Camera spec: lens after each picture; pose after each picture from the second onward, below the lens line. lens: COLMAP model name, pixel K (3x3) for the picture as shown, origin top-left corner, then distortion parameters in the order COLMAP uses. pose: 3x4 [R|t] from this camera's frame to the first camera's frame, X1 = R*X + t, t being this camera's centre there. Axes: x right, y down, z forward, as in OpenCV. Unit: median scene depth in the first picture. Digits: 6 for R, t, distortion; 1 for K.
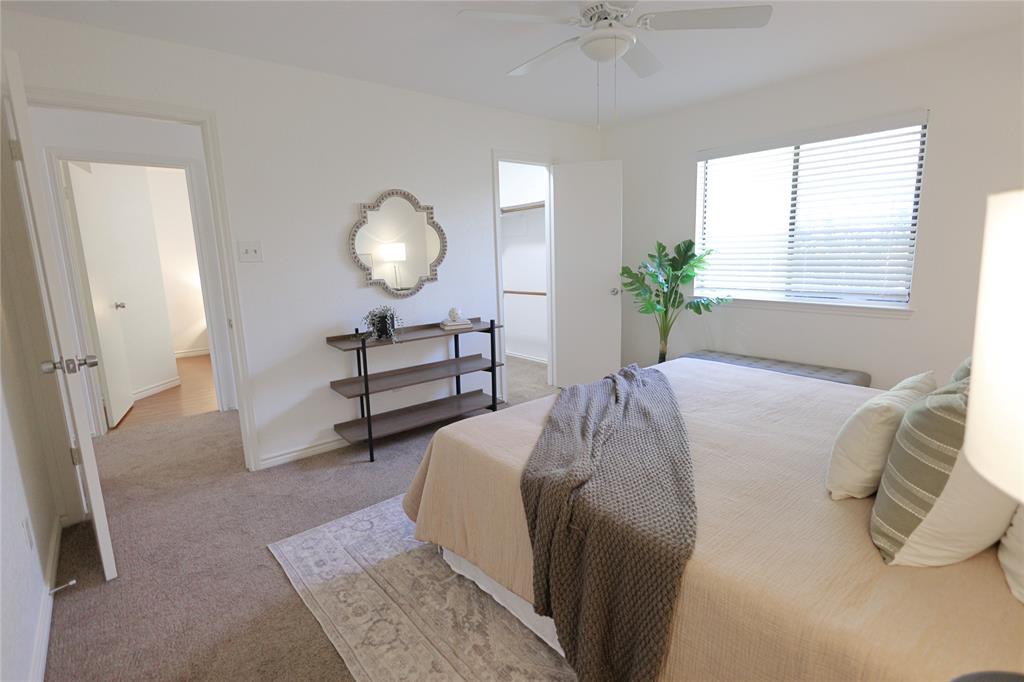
lens RADIAL K [[499.4, 0, 517.3], [0, 499.4, 337.3], [0, 0, 1]] dist [0.001107, 0.000043]
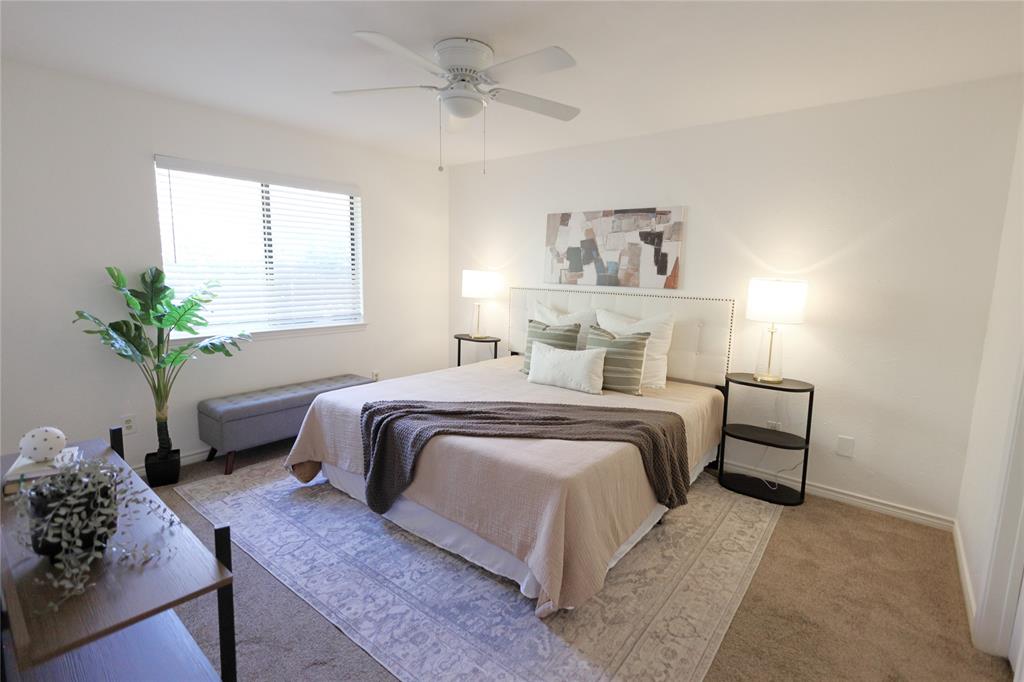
lens RADIAL K [[499.4, 0, 516.2], [0, 499.4, 342.7], [0, 0, 1]] dist [0.001107, 0.000043]
pose [[-0.213743, -0.123312, 0.969076, -1.059360], [0.156013, 0.974960, 0.158472, -0.238469], [-0.964352, 0.185061, -0.189152, 1.277937]]
